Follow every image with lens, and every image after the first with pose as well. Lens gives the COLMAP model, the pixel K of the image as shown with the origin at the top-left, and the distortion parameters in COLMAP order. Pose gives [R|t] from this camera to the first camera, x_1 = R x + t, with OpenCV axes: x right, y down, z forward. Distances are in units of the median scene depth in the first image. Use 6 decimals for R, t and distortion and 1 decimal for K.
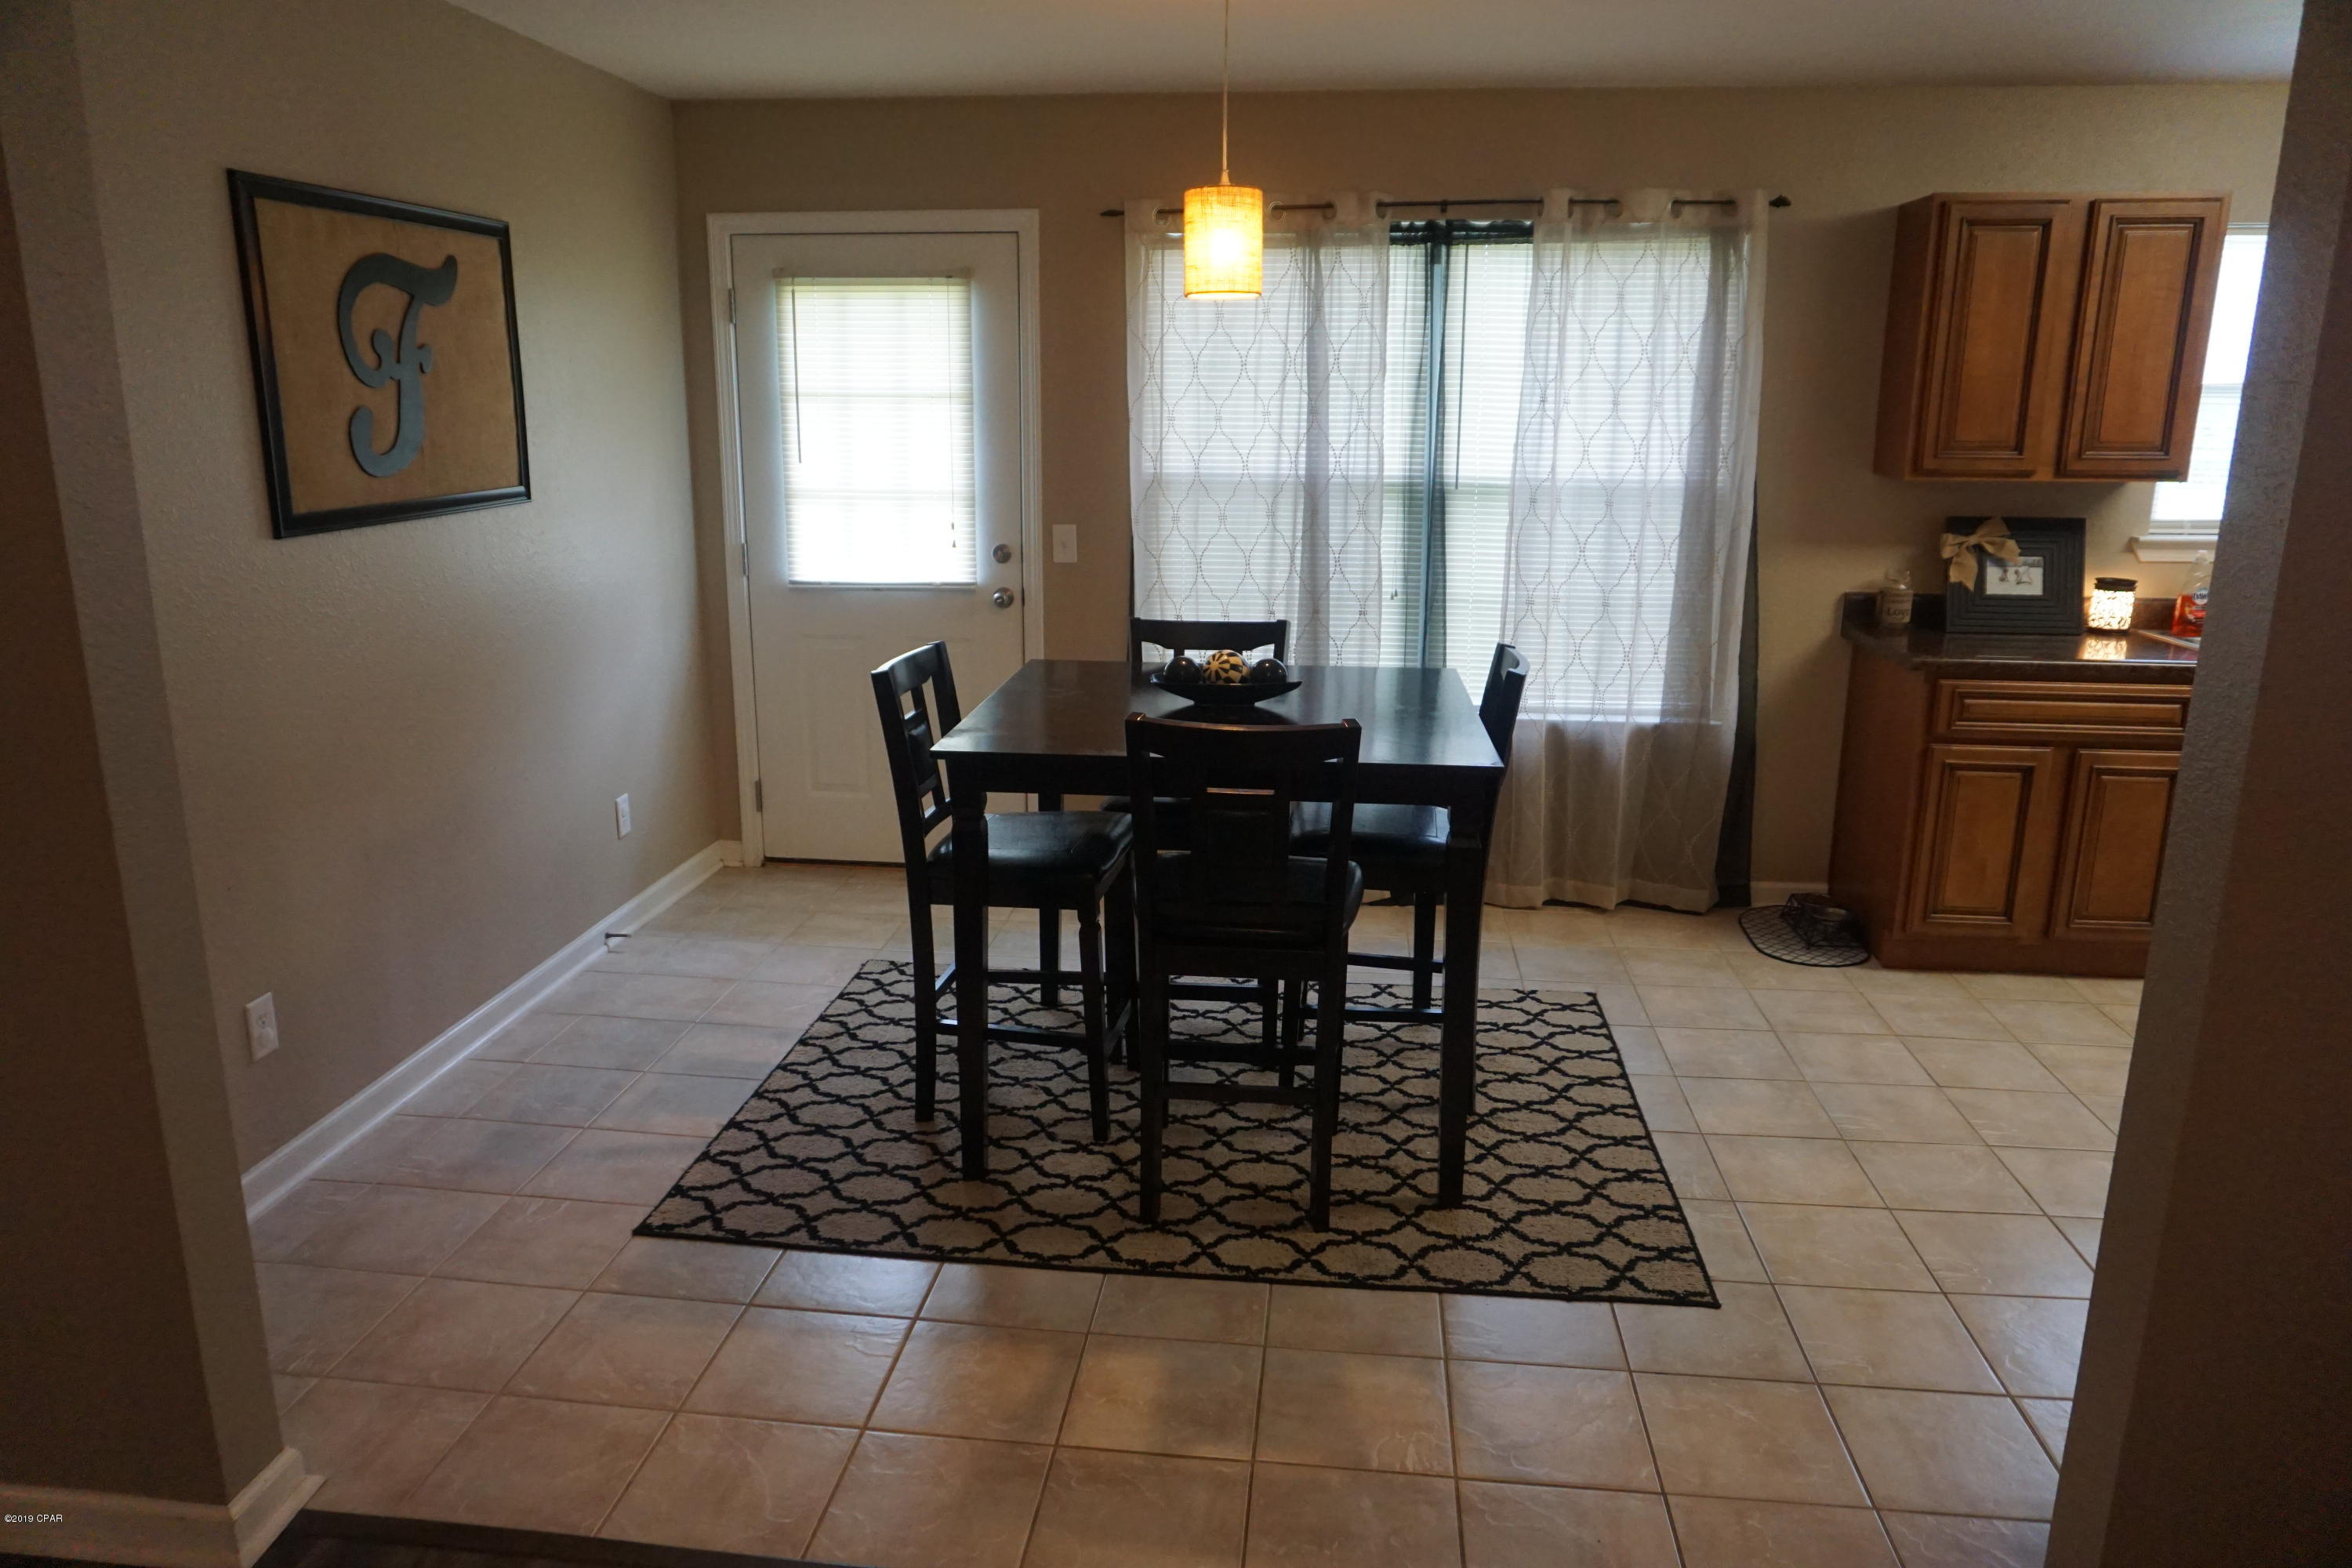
lens RADIAL K [[1579.6, 0, 1177.0], [0, 1579.6, 790.8], [0, 0, 1]] dist [-0.048115, 0.028194]
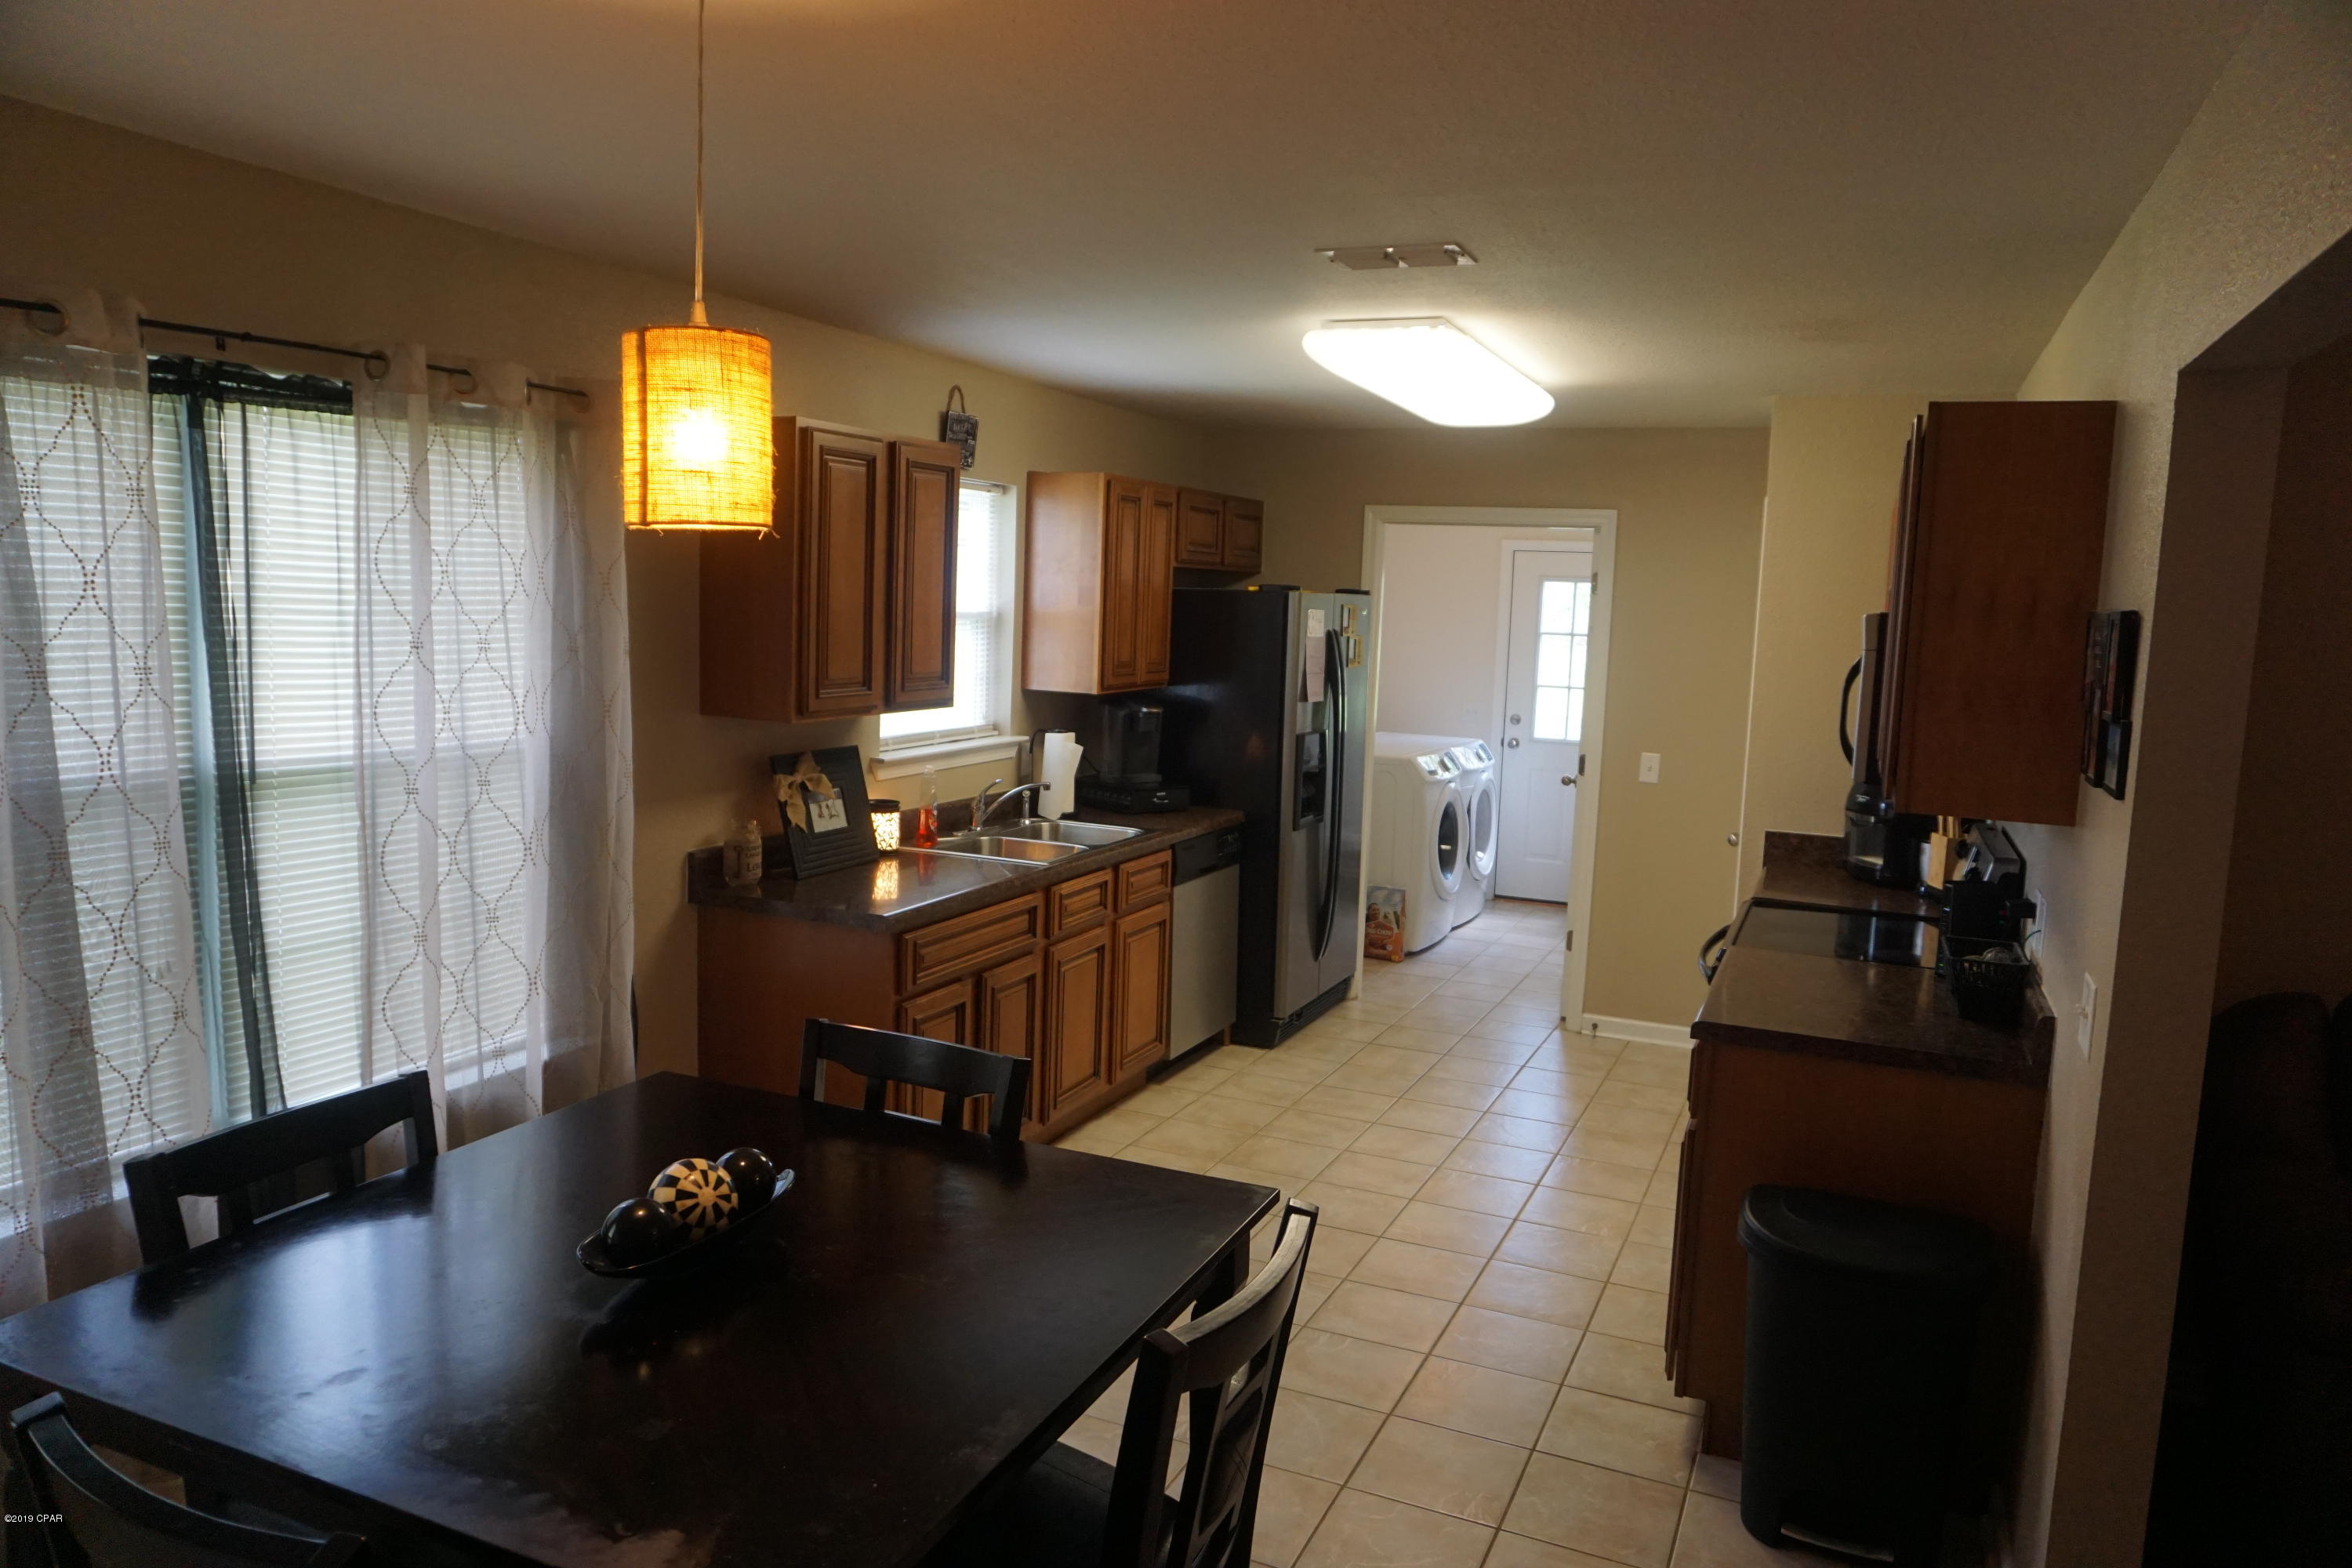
lens RADIAL K [[1579.6, 0, 1160.1], [0, 1579.6, 777.6], [0, 0, 1]] dist [-0.048115, 0.028194]
pose [[0.332462, -0.098820, 0.937925, -0.301445], [0.193853, 0.980421, 0.034583, -0.151616], [-0.922979, 0.170323, 0.345109, 0.473903]]
